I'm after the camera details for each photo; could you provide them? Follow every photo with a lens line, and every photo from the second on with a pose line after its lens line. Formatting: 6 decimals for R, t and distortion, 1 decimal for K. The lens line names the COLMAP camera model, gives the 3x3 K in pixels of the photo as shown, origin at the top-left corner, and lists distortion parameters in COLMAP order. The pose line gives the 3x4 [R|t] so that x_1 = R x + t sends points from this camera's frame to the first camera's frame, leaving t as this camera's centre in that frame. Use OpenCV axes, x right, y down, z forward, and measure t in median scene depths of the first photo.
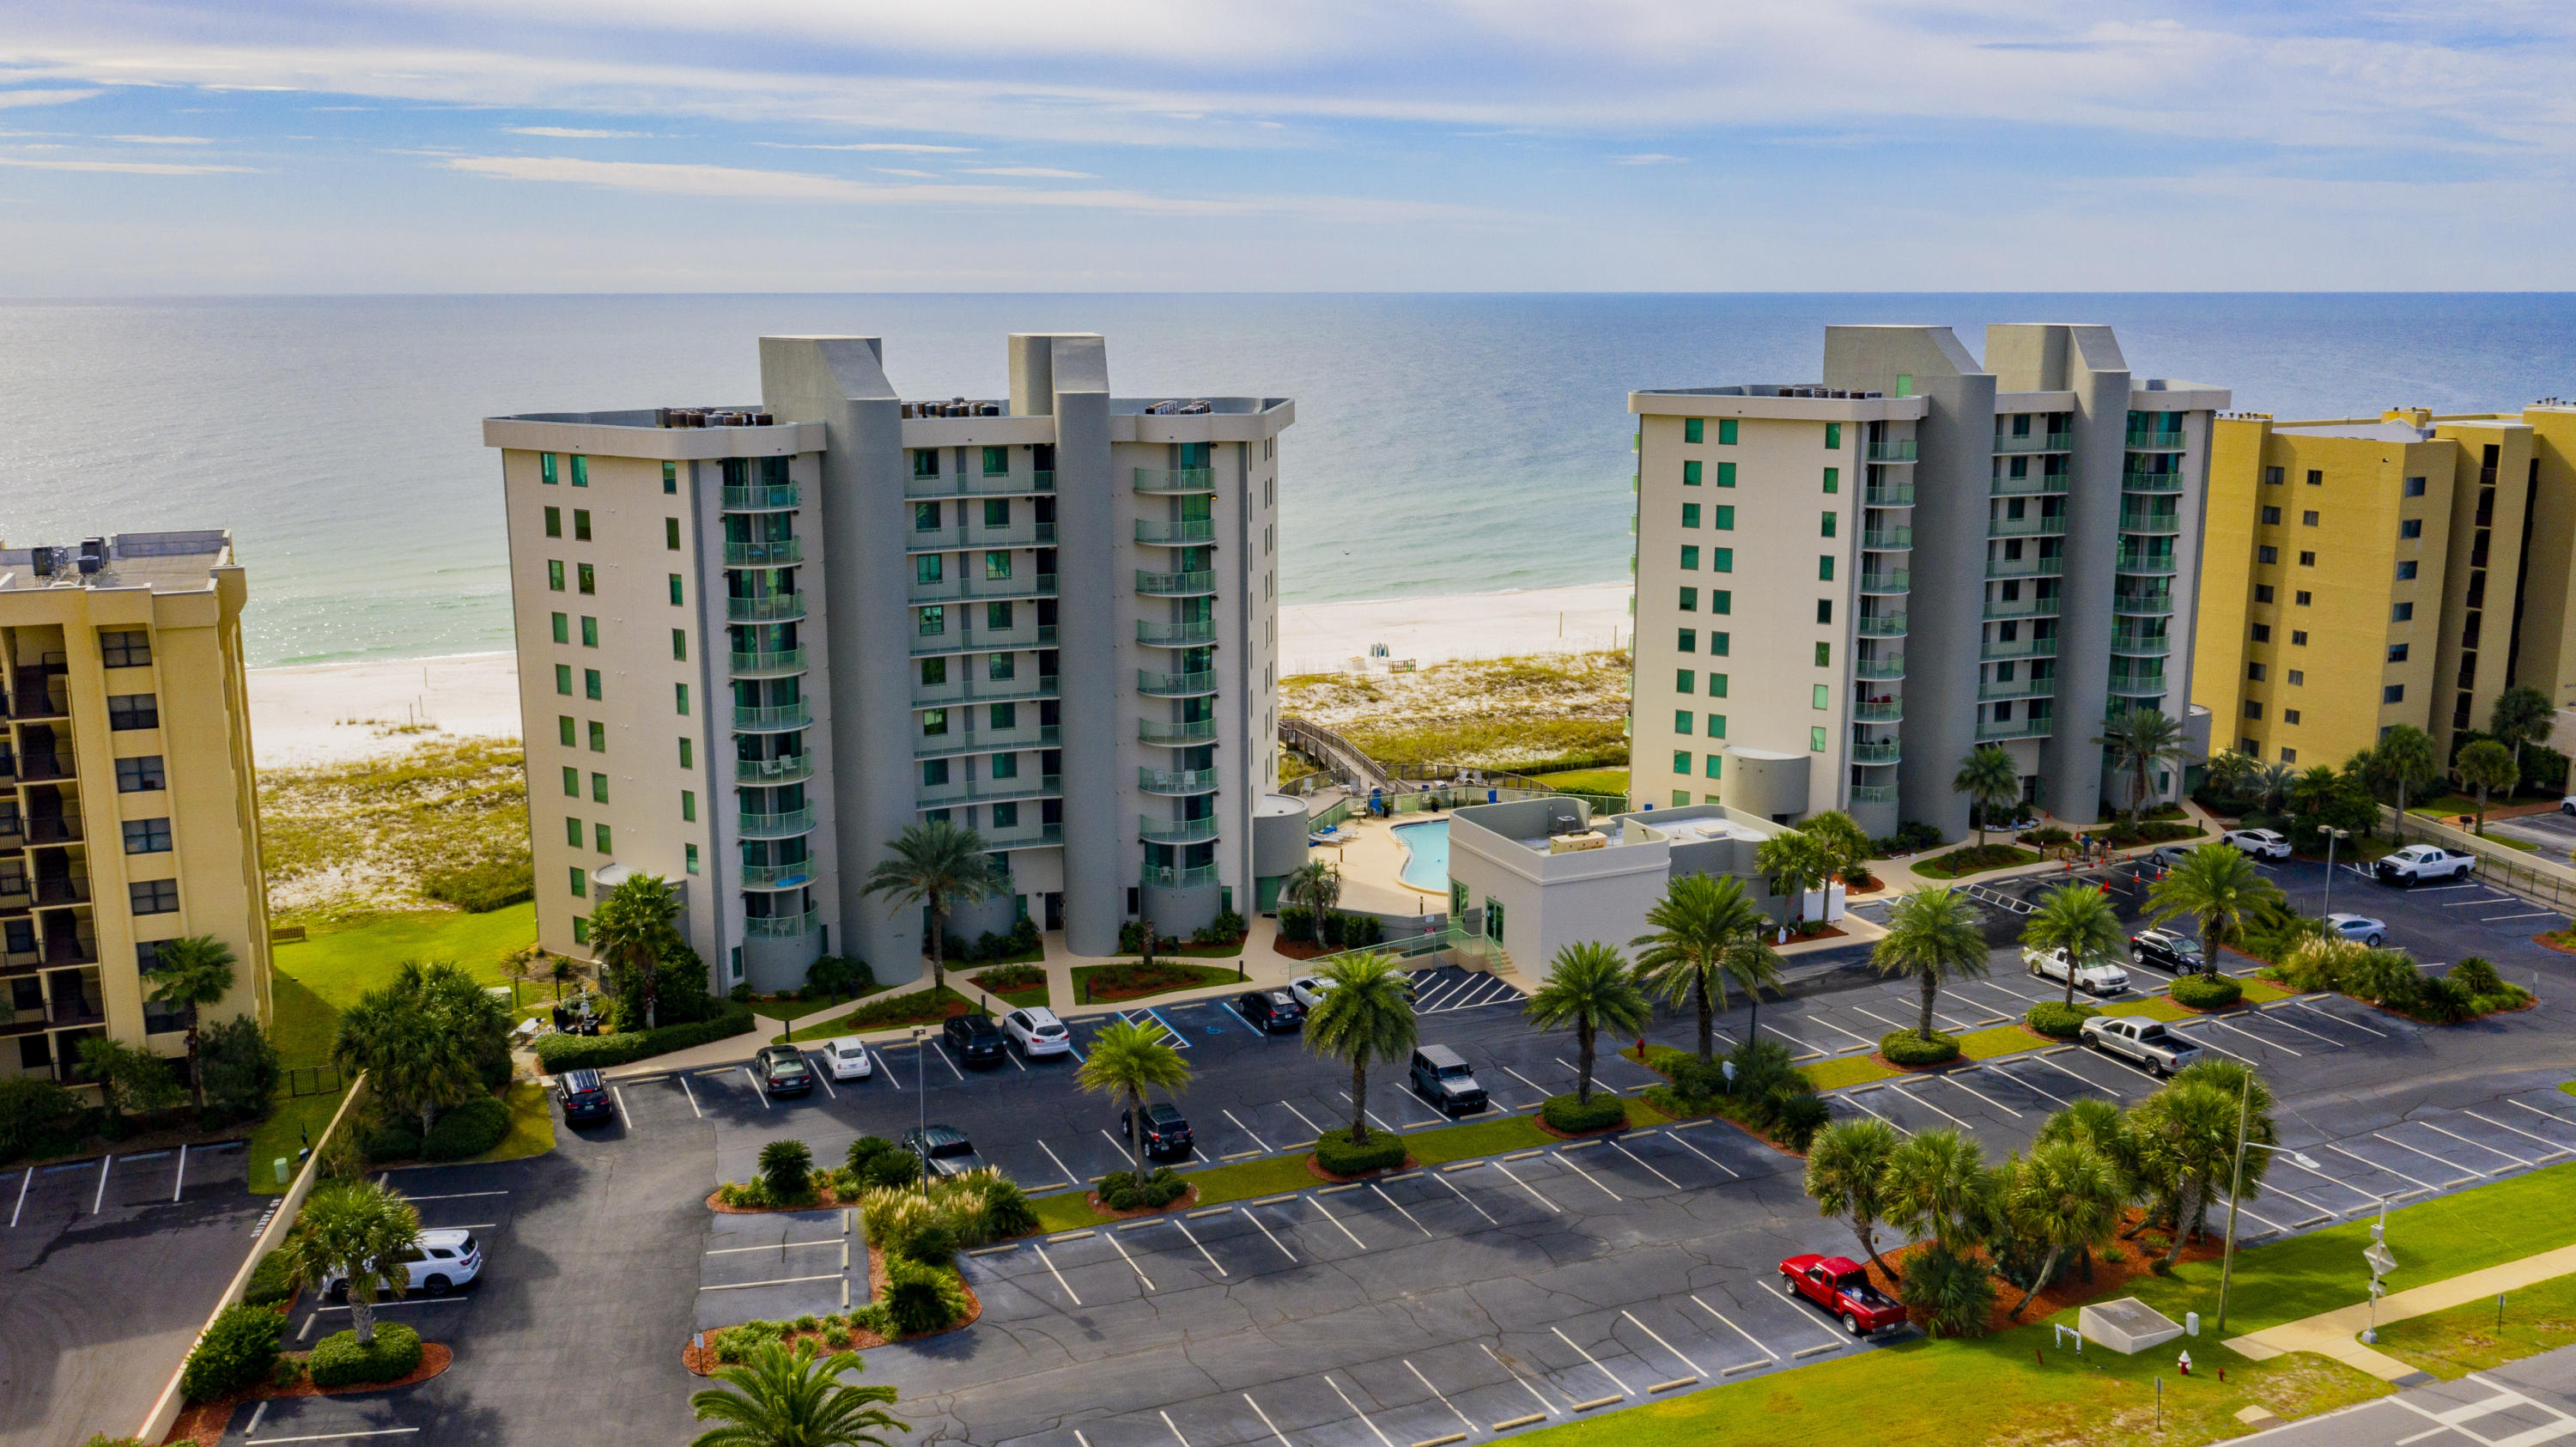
lens RADIAL K [[2124.9, 0, 1288.0], [0, 2124.9, 723.5], [0, 0, 1]] dist [-0.010900, 0.010648]
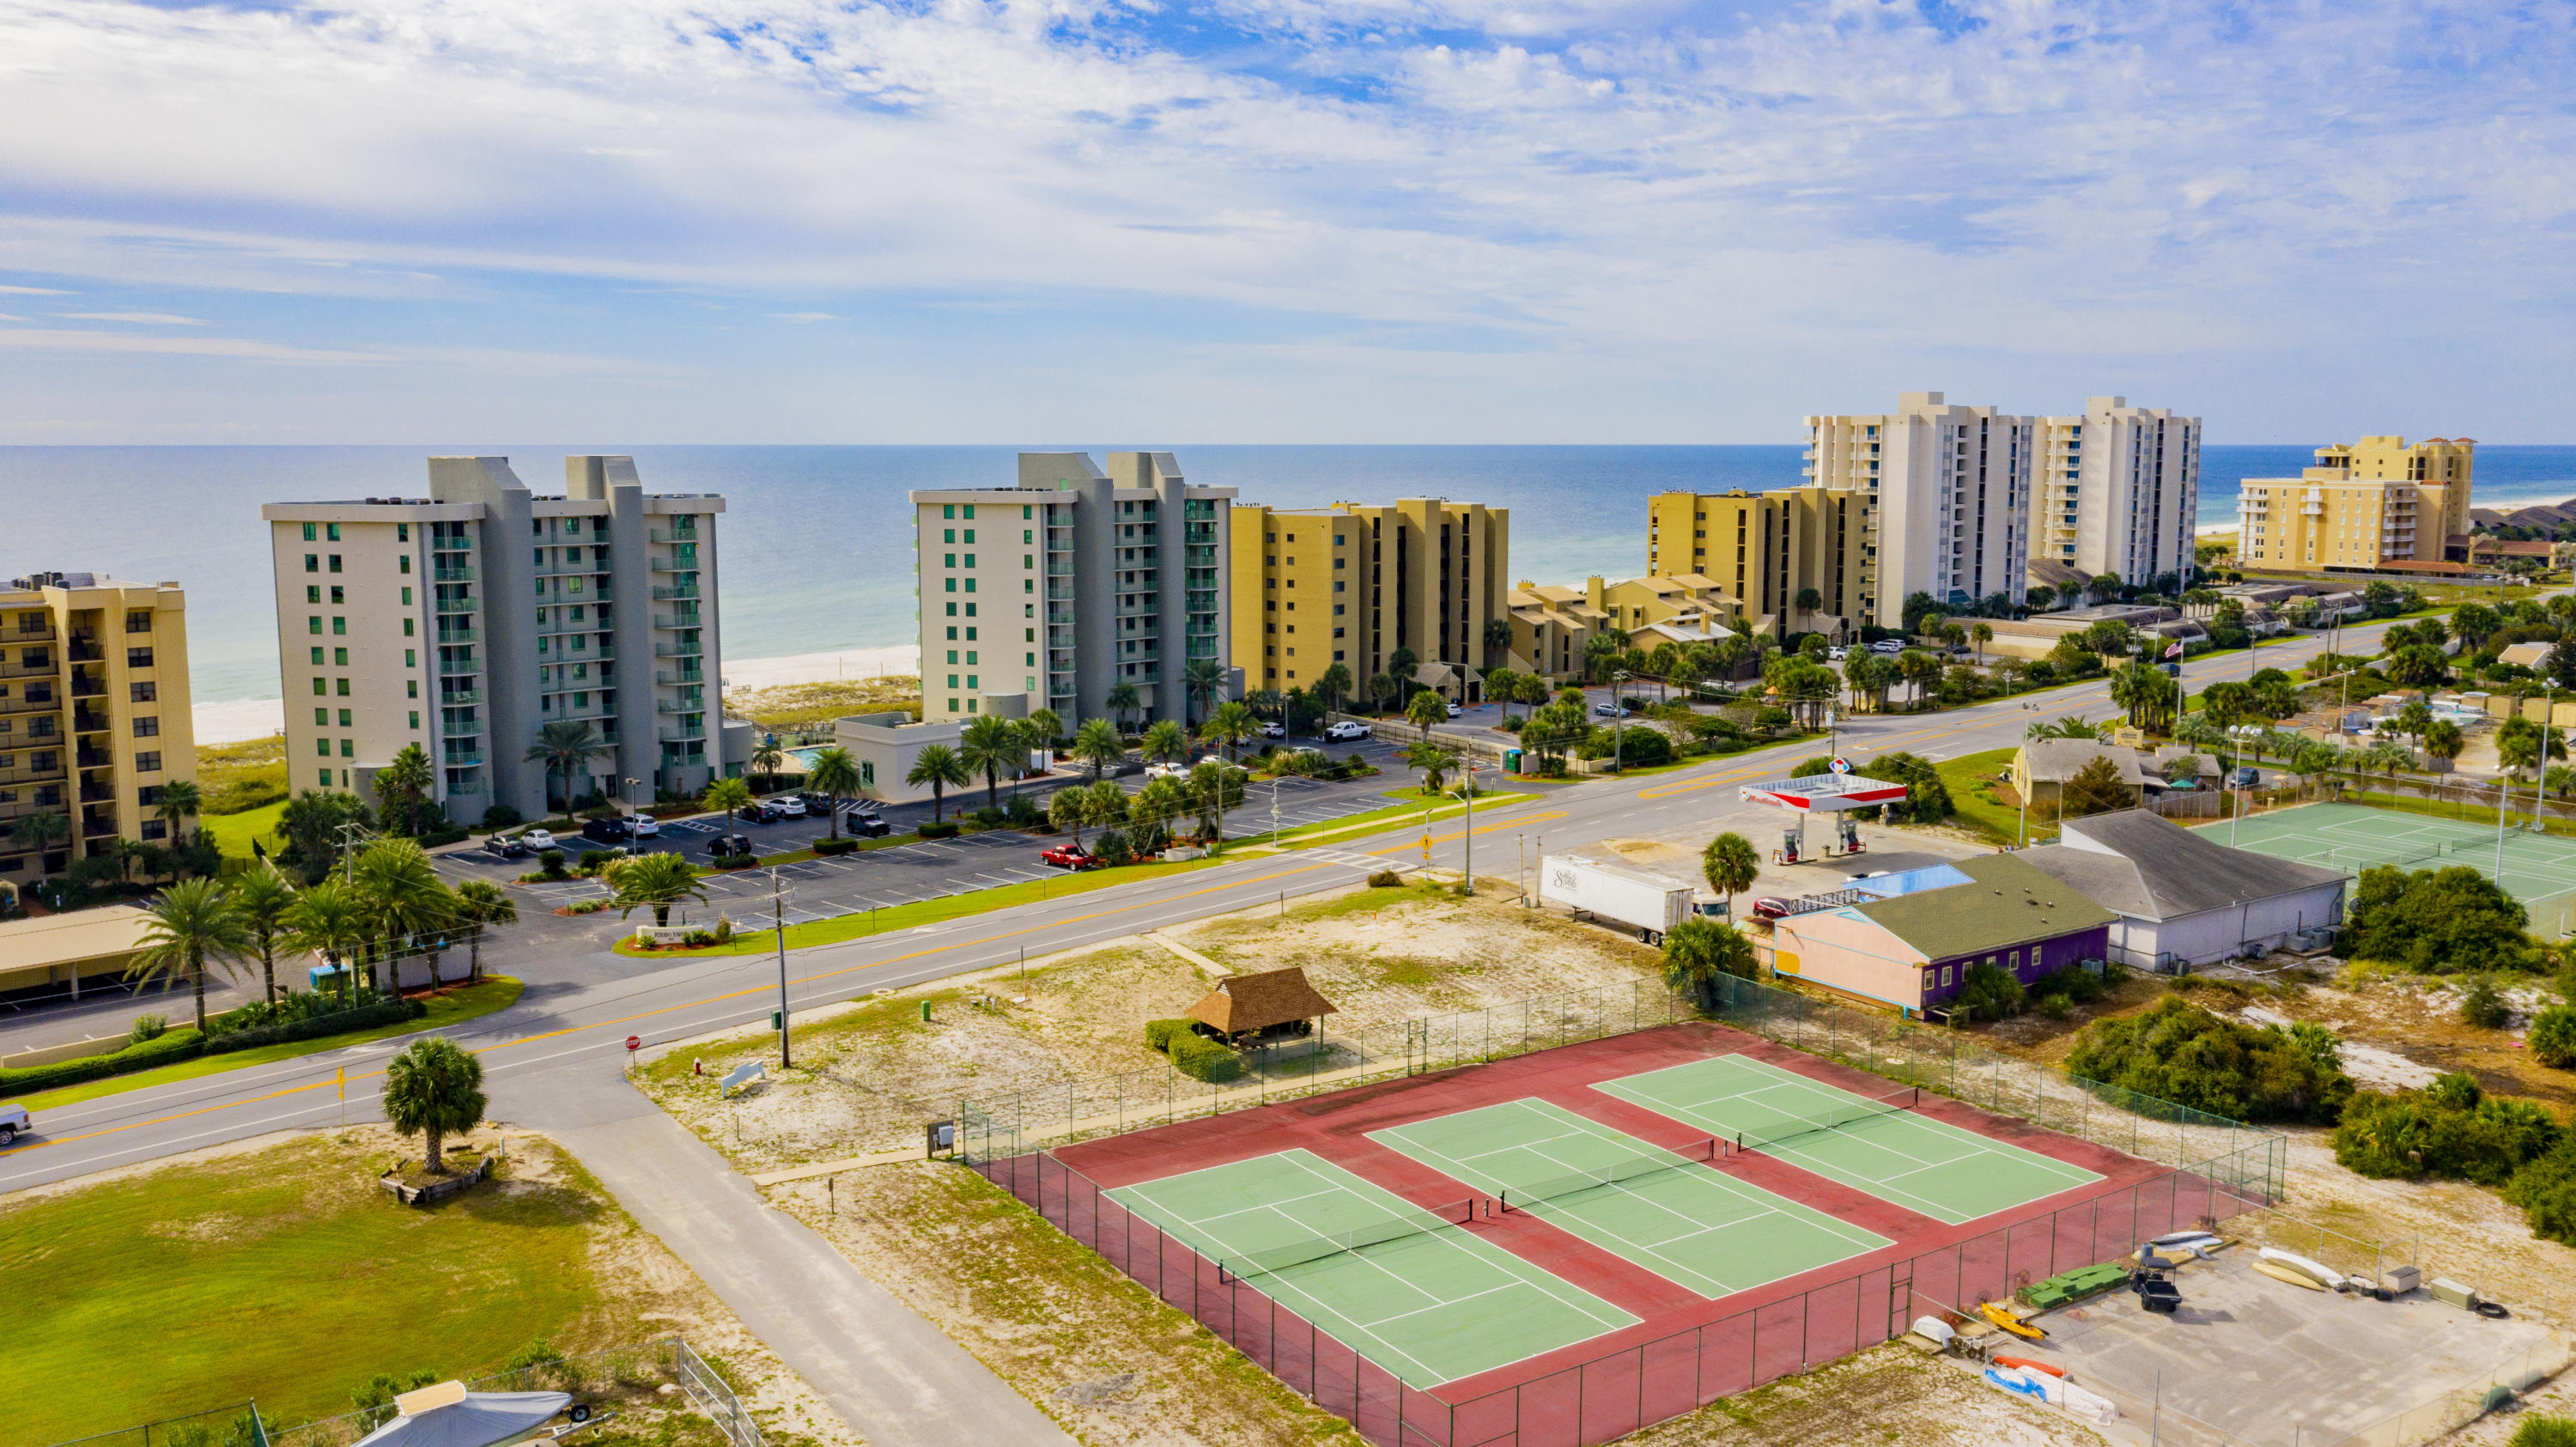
lens RADIAL K [[2063.1, 0, 1288.0], [0, 2063.1, 723.5], [0, 0, 1]] dist [0.002835, -0.068067]
pose [[0.924656, -0.050116, 0.377491, -0.220039], [0.074624, 0.995929, -0.050568, 0.156099], [-0.373420, 0.074927, 0.924632, -0.724042]]
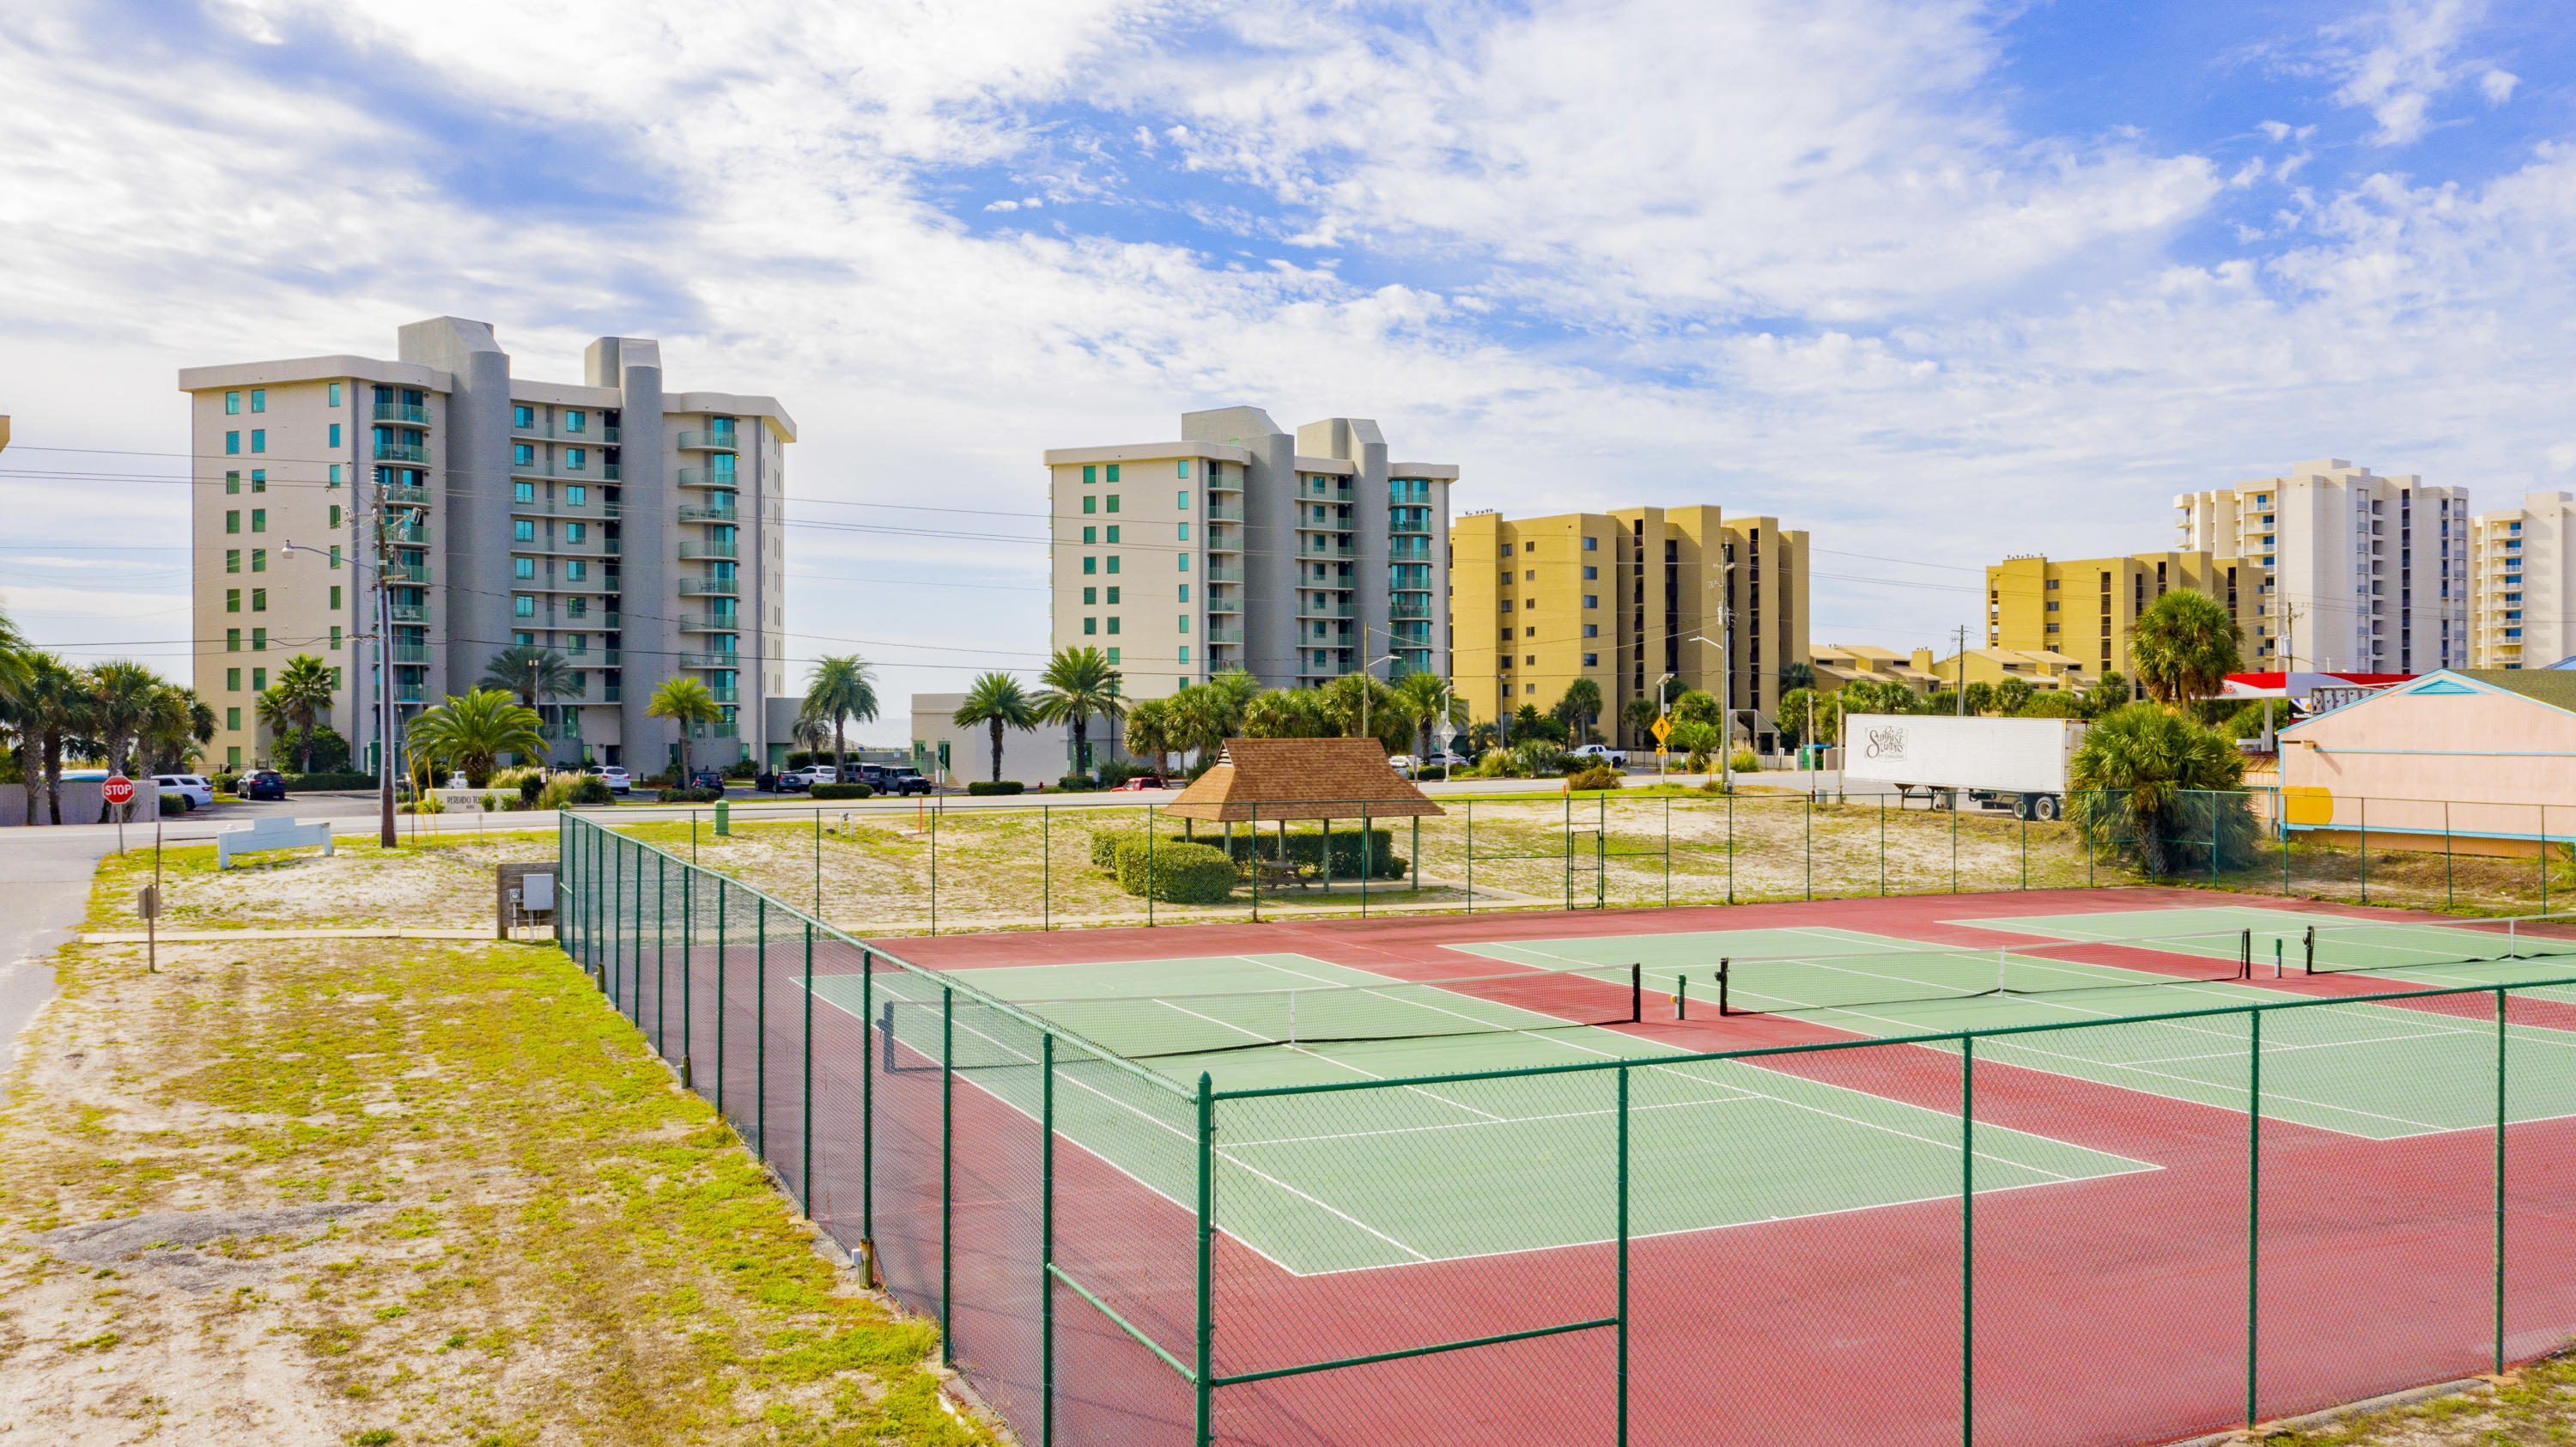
lens RADIAL K [[2040.0, 0, 1288.0], [0, 2040.0, 723.5], [0, 0, 1]] dist [-0.012607, 0.000085]
pose [[0.971890, -0.002452, 0.235424, 0.001528], [0.048525, 0.980563, -0.190108, 0.315394], [-0.230382, 0.196188, 0.953118, -0.309912]]
